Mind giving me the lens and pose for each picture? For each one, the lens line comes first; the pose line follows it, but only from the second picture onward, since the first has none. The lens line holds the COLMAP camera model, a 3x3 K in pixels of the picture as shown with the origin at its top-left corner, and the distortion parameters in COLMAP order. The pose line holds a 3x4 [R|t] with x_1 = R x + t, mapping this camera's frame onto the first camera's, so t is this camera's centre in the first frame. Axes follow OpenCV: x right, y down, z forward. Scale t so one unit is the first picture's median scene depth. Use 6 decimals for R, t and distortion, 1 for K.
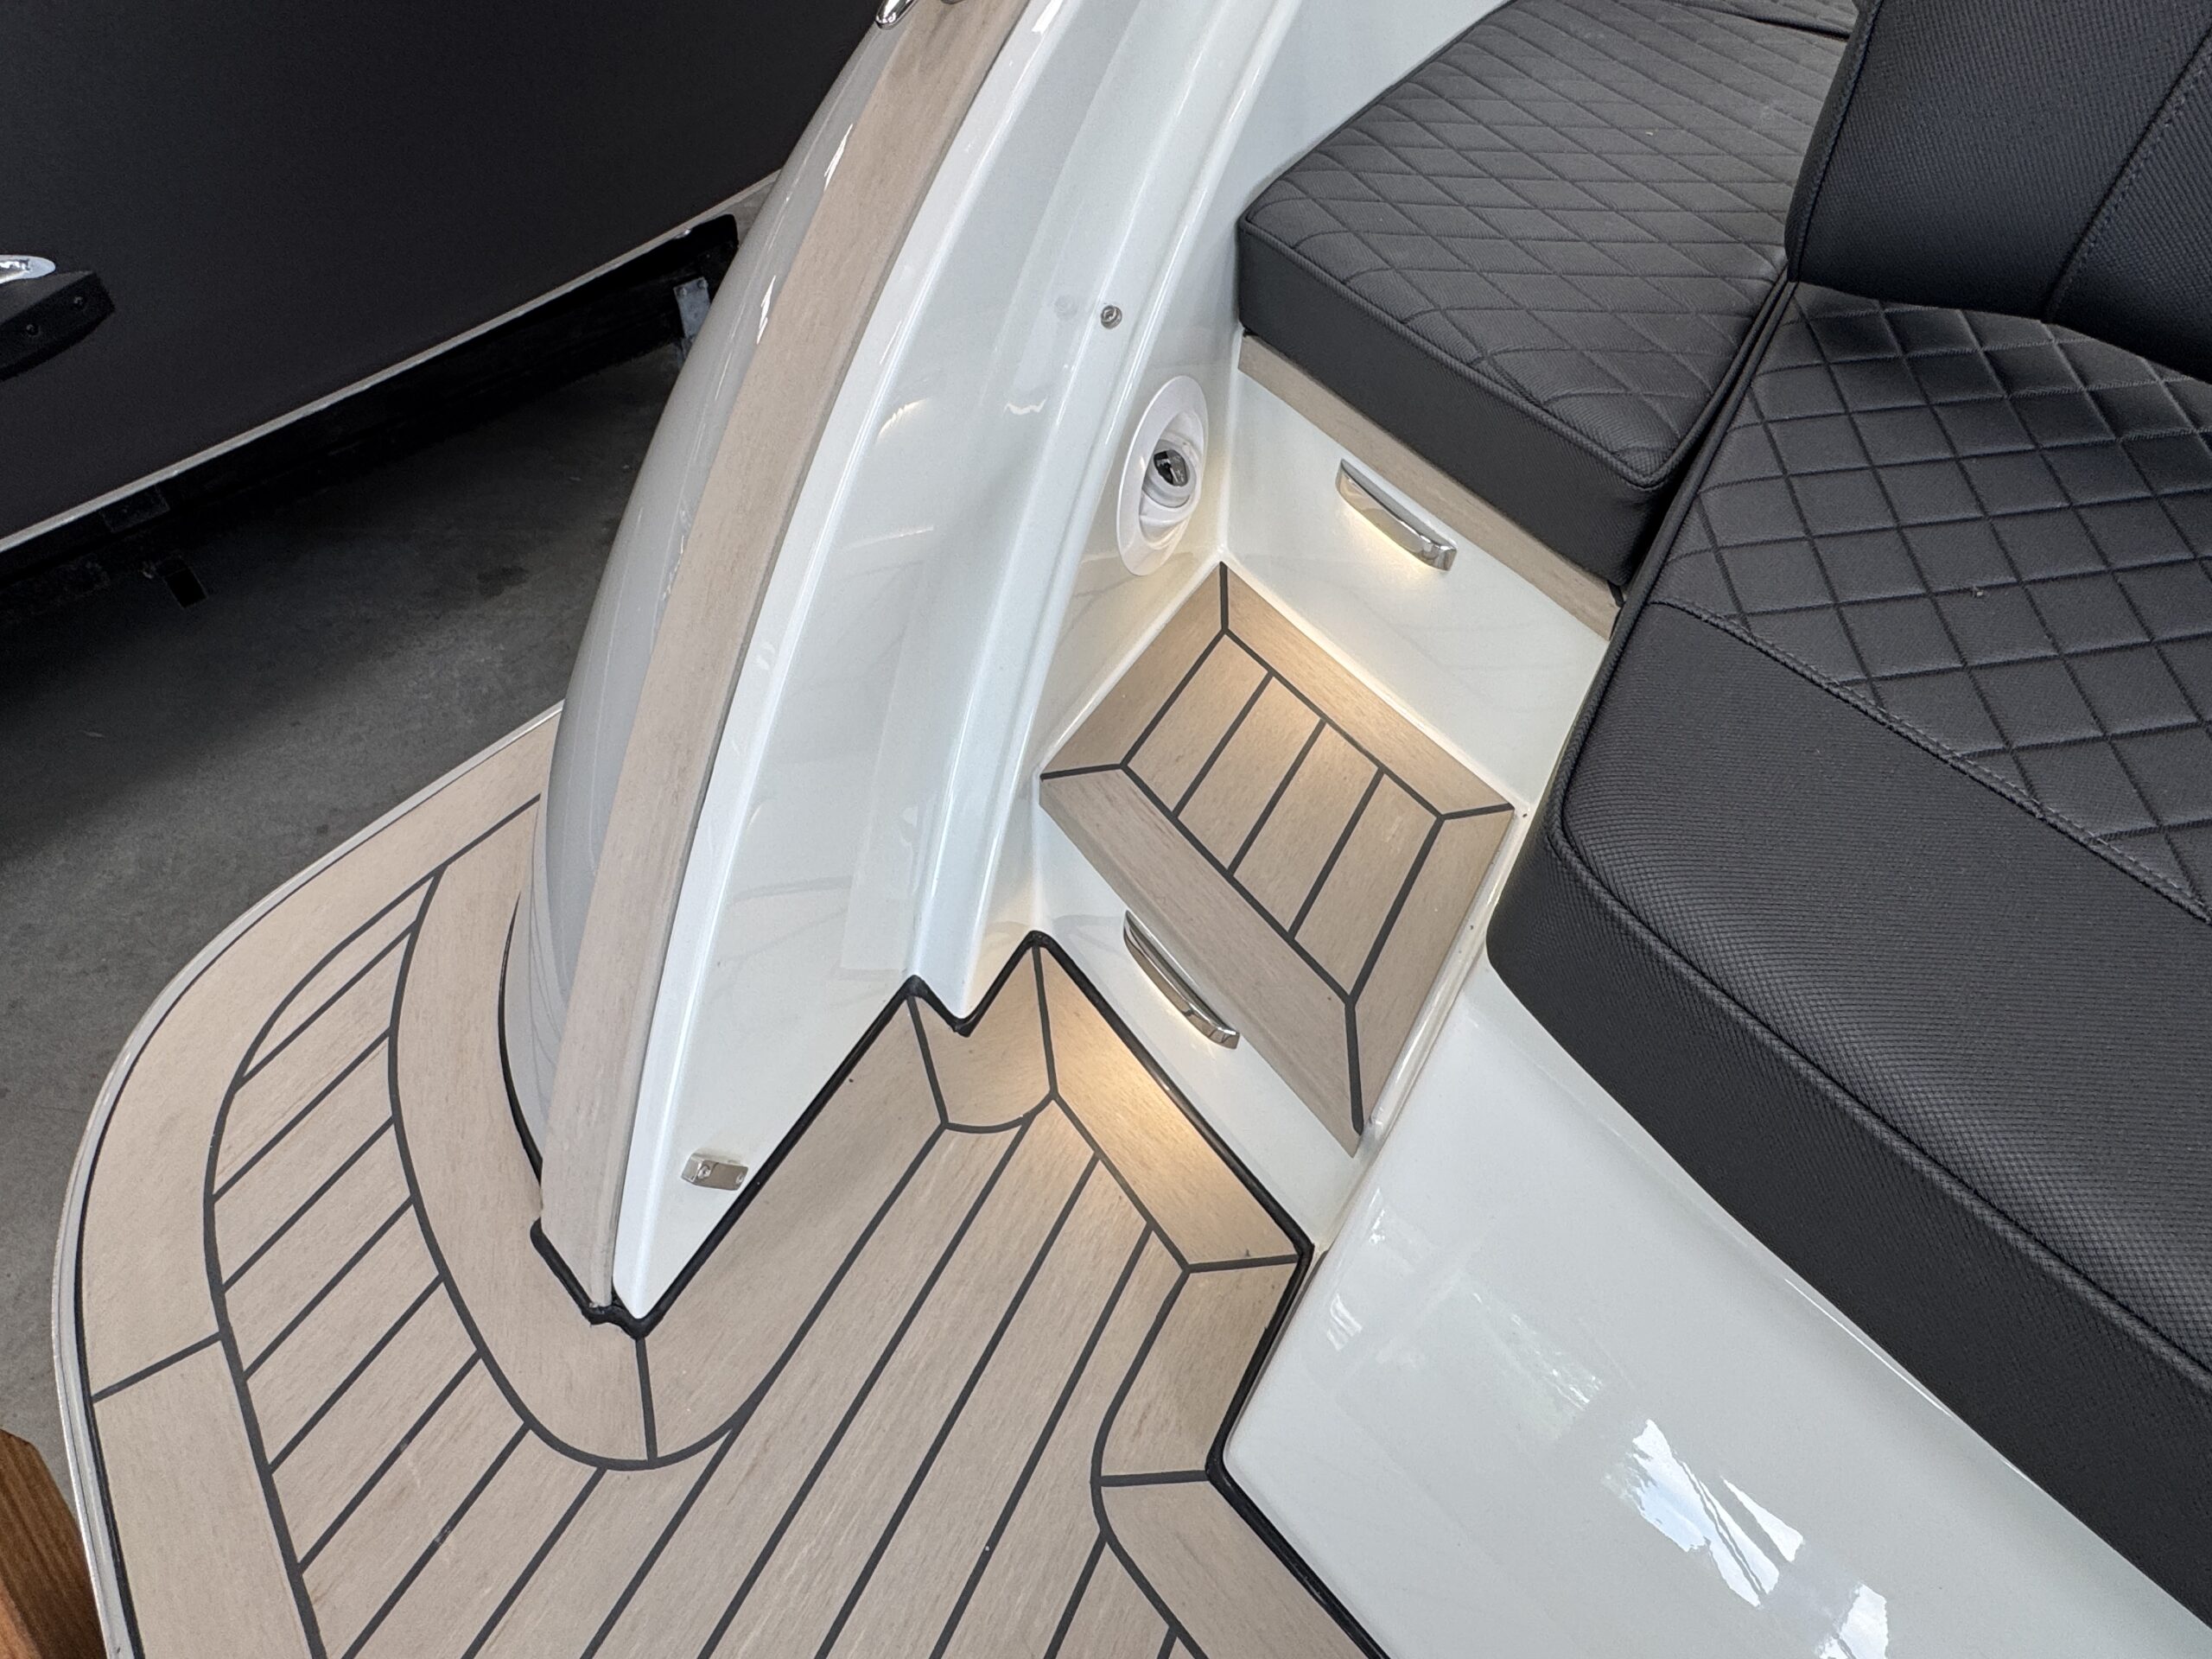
lens RADIAL K [[1236.8, 0, 1098.5], [0, 1236.8, 832.8], [0, 0, 1]] dist [0.000645, -0.003250]
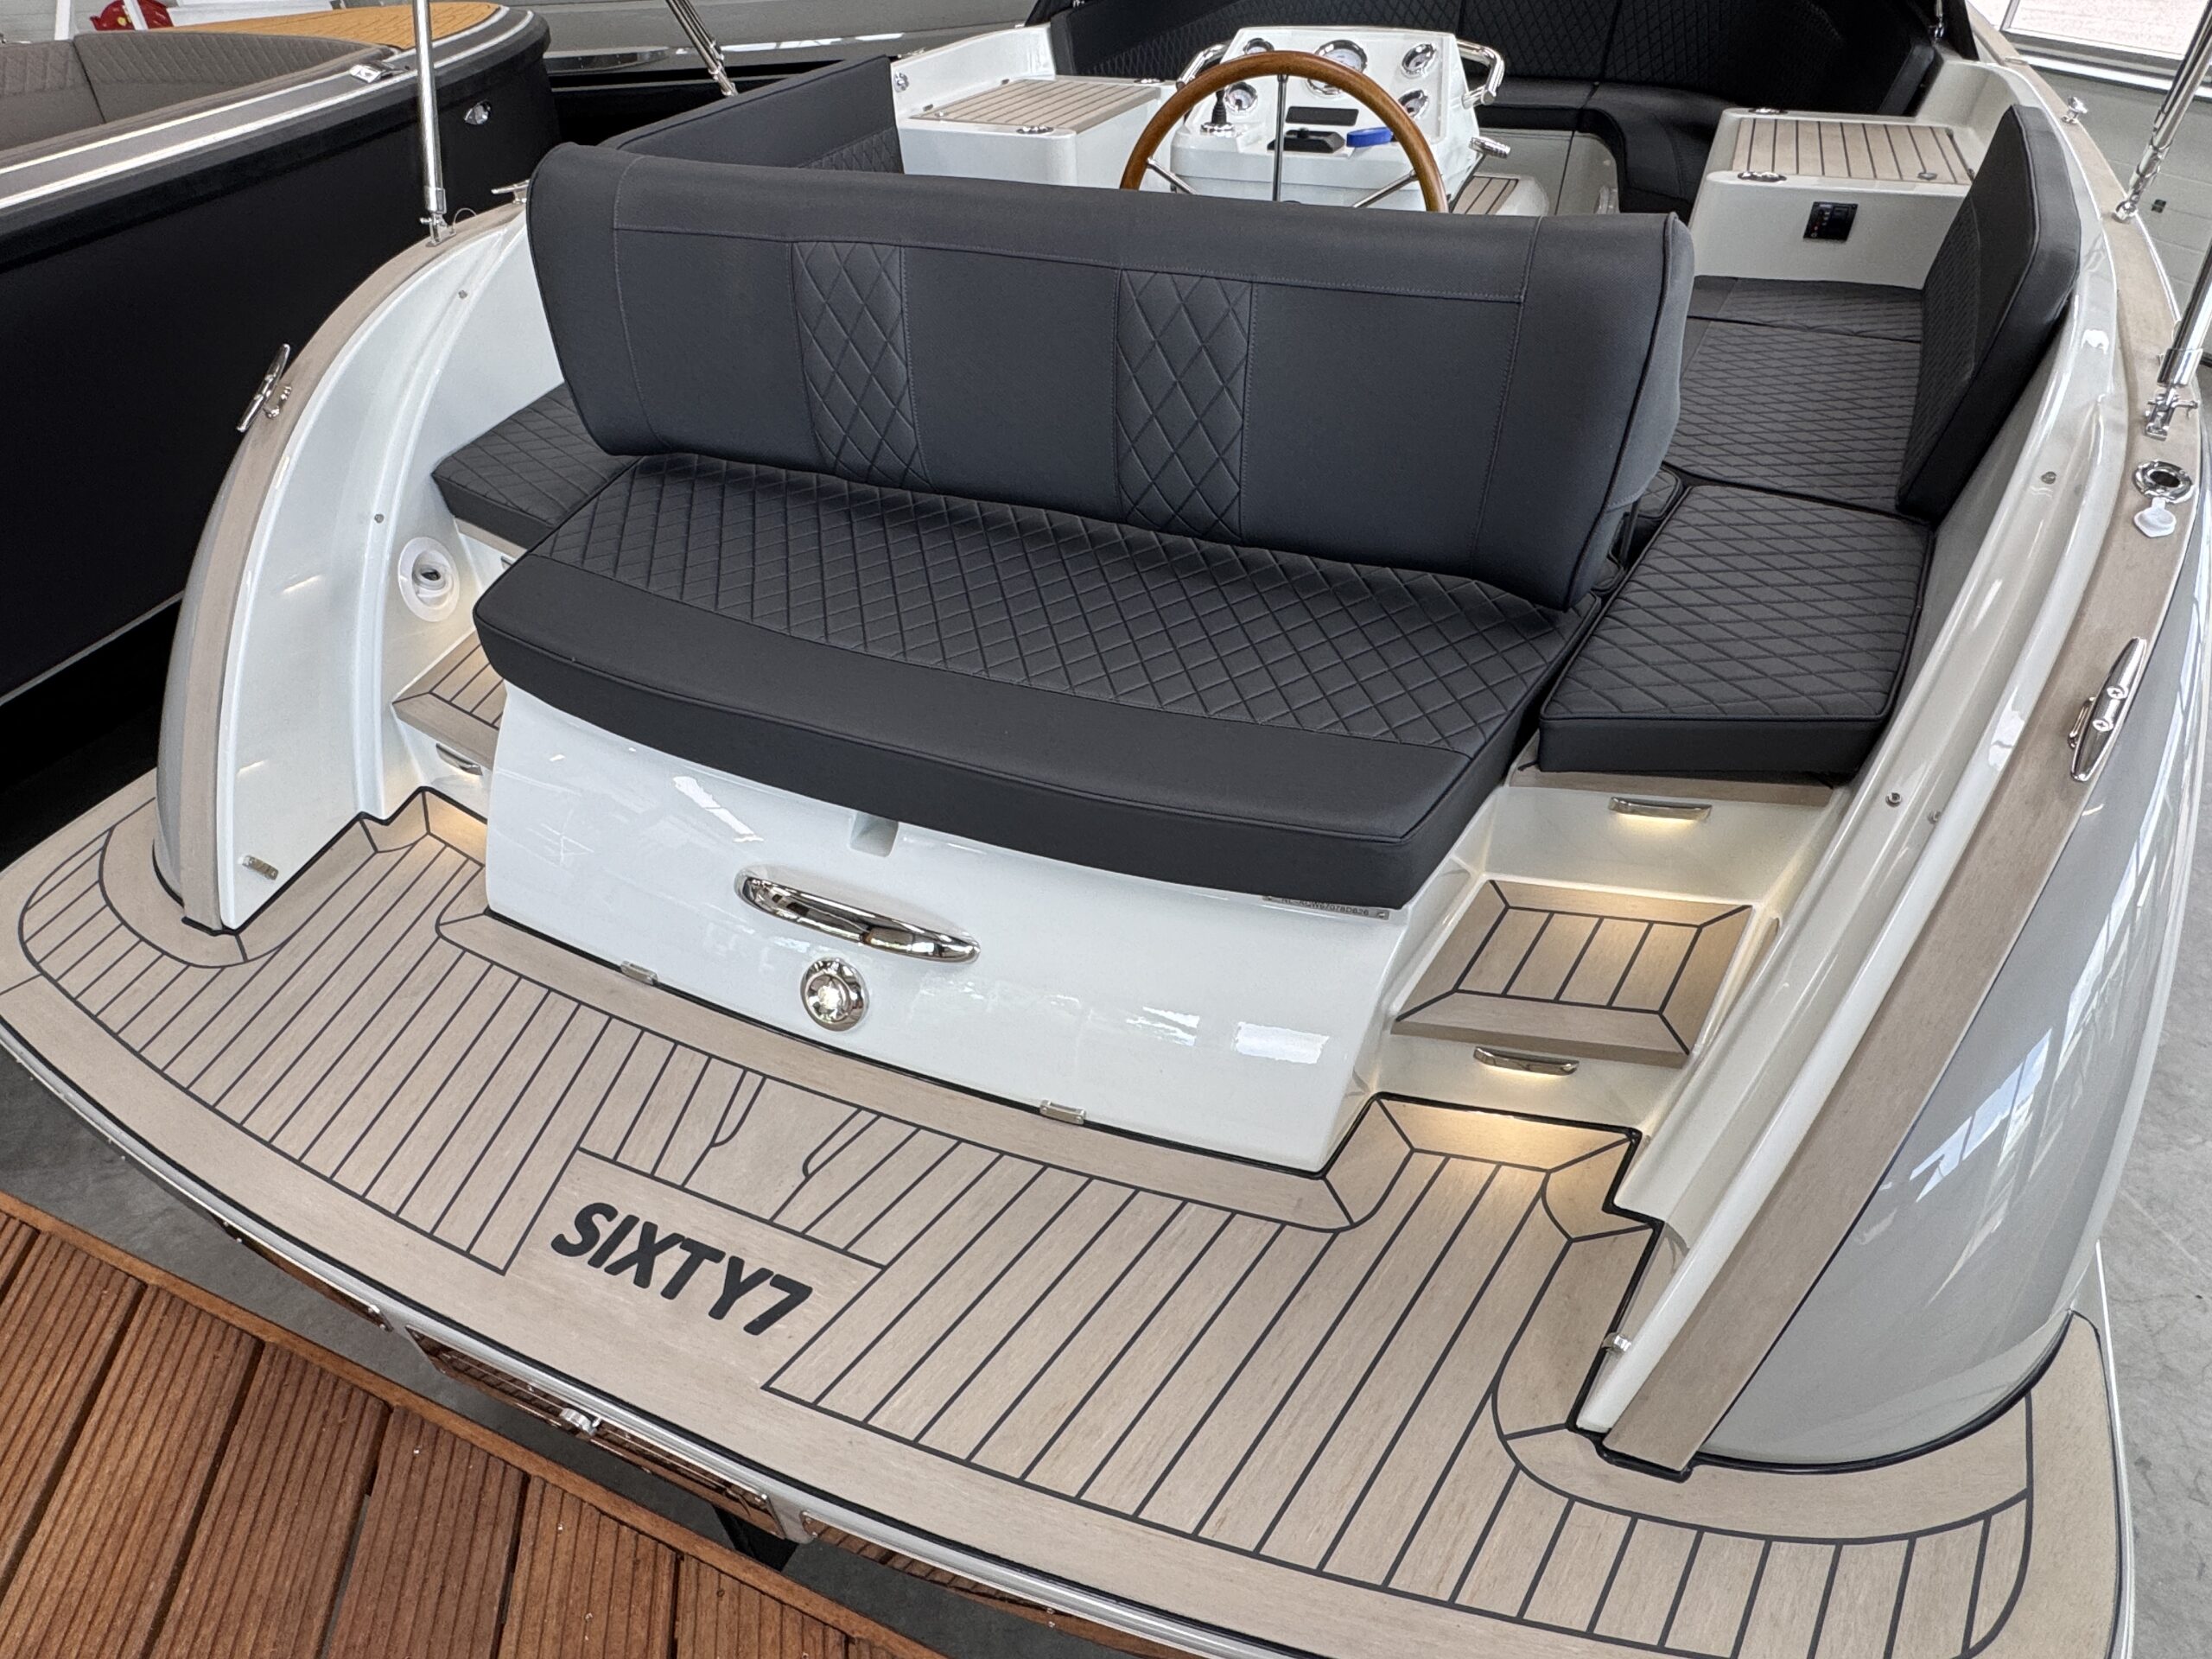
lens RADIAL K [[1236.8, 0, 1089.4], [0, 1236.8, 842.2], [0, 0, 1]] dist [0.000645, -0.003250]
pose [[0.943657, -0.246381, 0.220923, 0.631976], [0.283186, 0.946640, -0.153881, 0.960845], [-0.171222, 0.207773, 0.963075, -1.462207]]
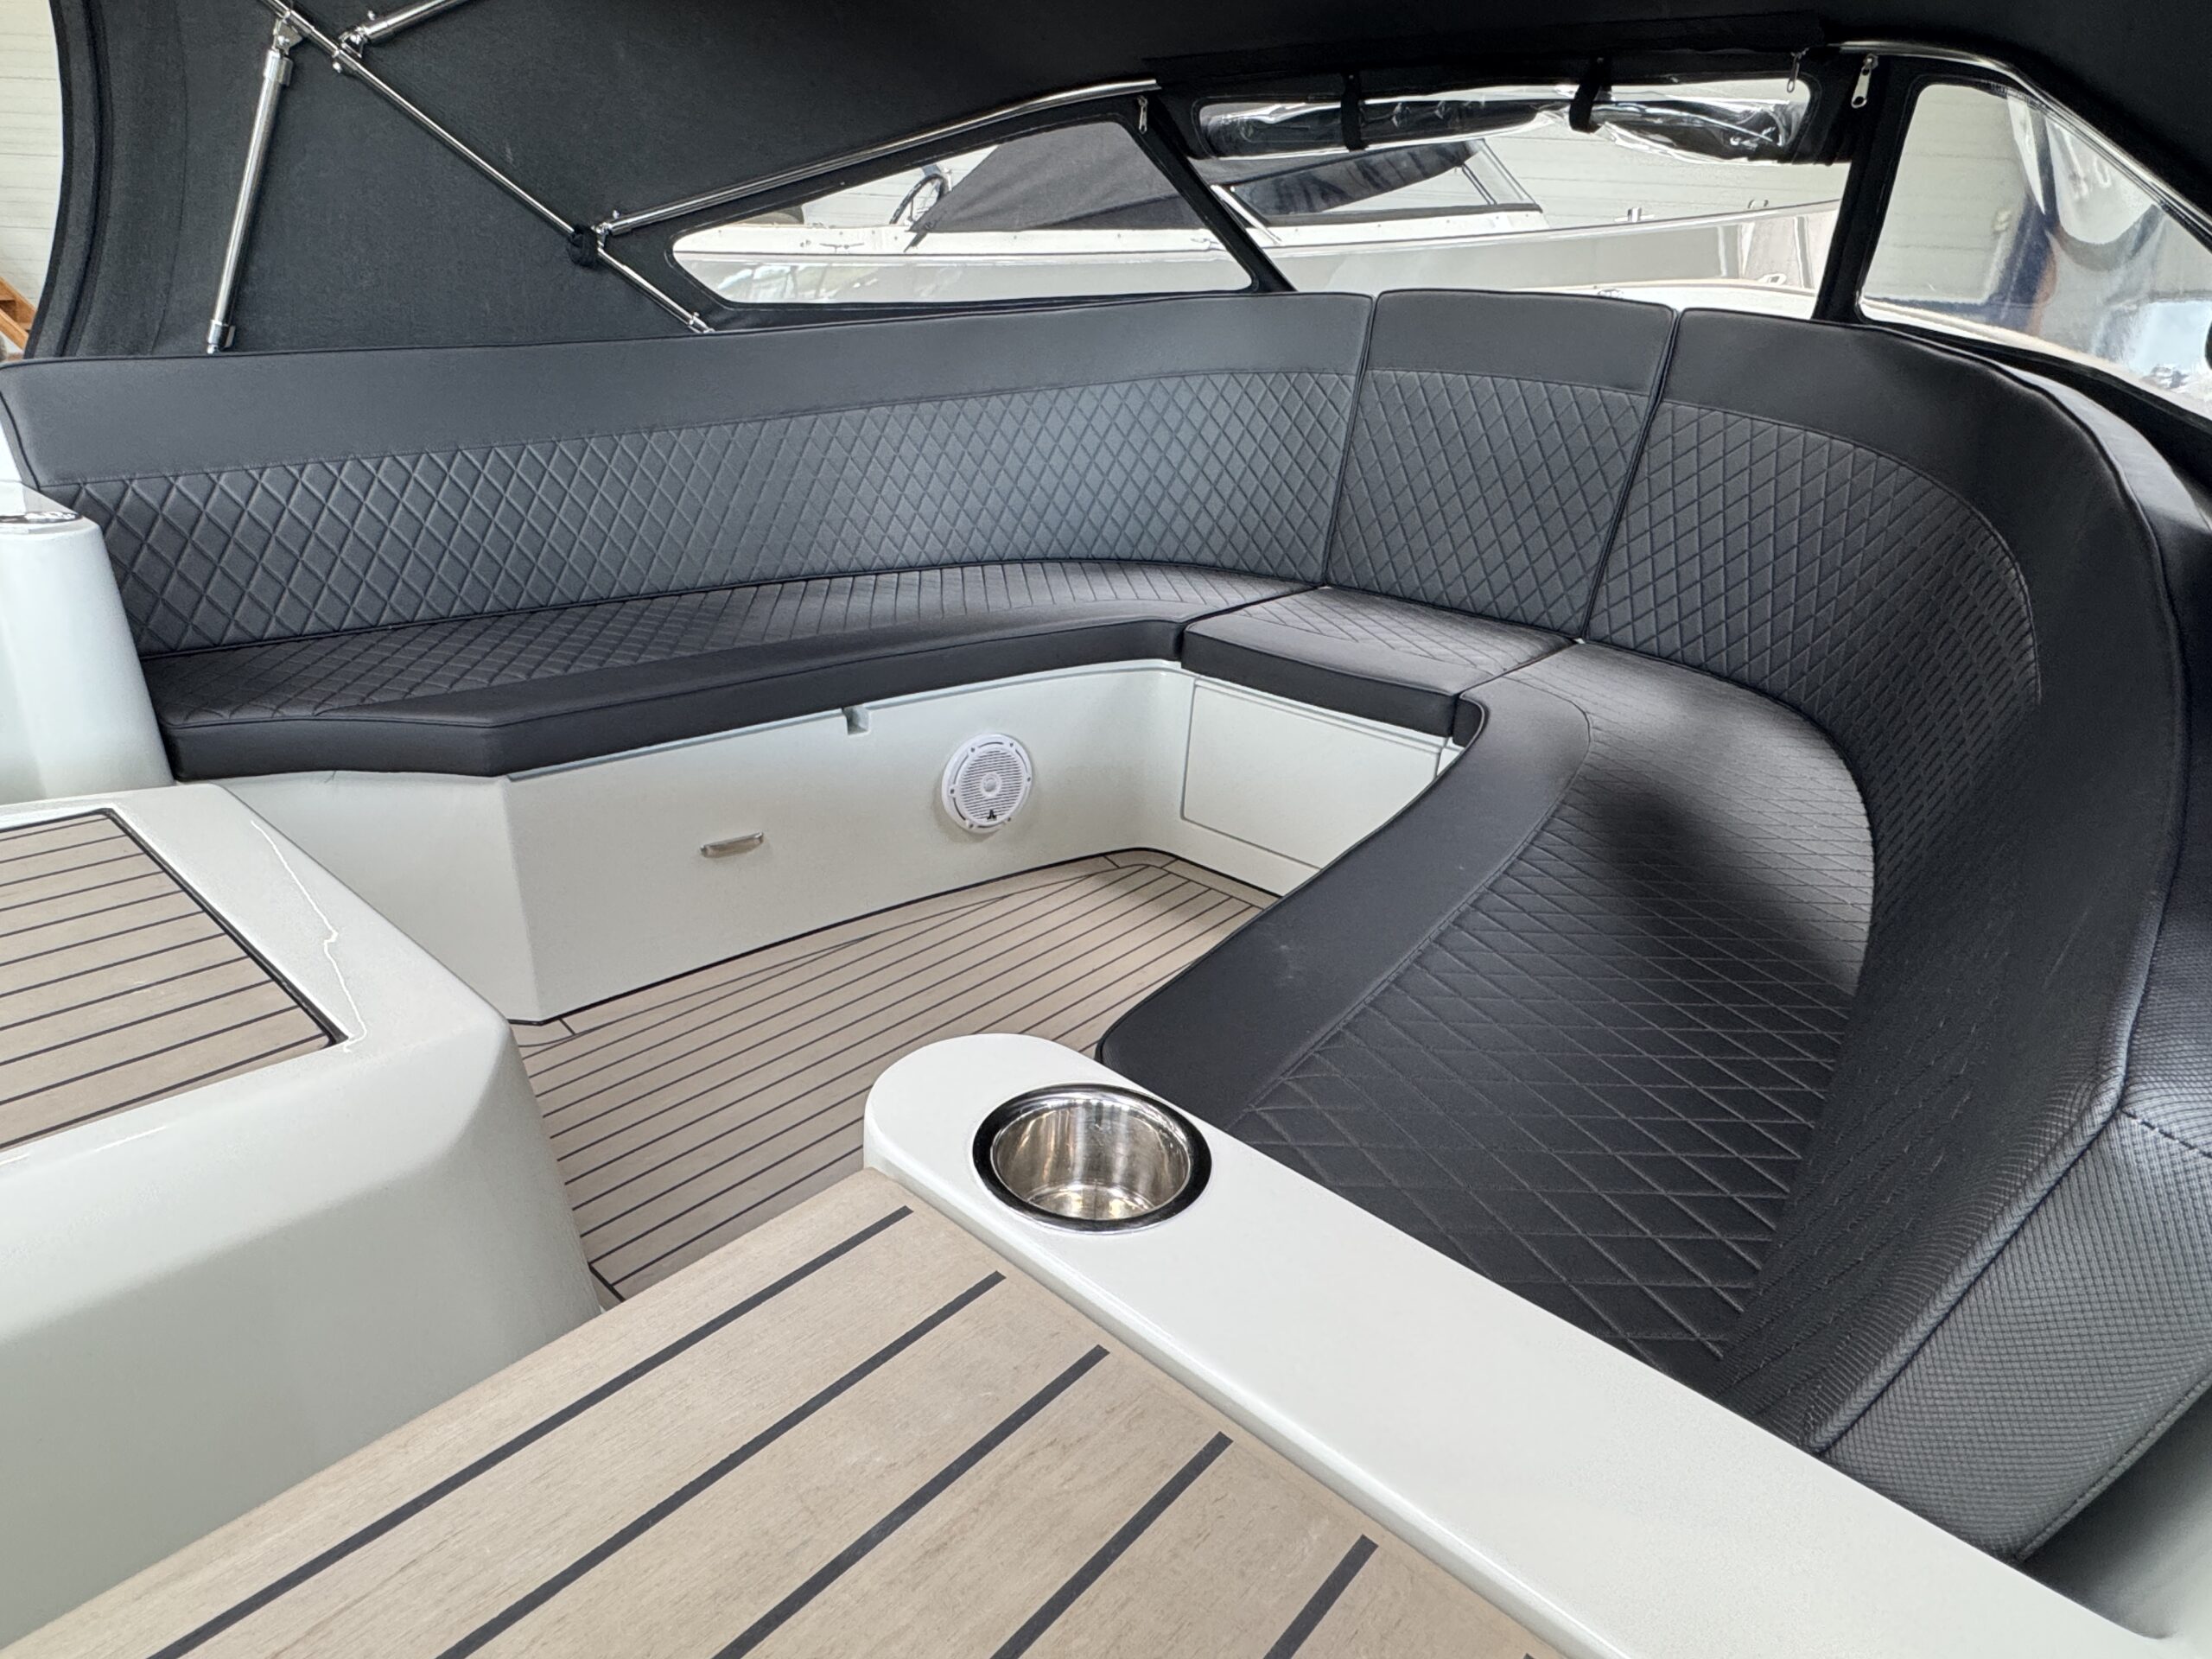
lens RADIAL K [[1236.8, 0, 1095.3], [0, 1236.8, 834.0], [0, 0, 1]] dist [0.000645, -0.003250]
pose [[0.999660, 0.011885, 0.023218, 4.243091], [-0.000022, 0.890551, -0.454884, -1.183559], [-0.026083, 0.454729, 0.890248, 0.957273]]
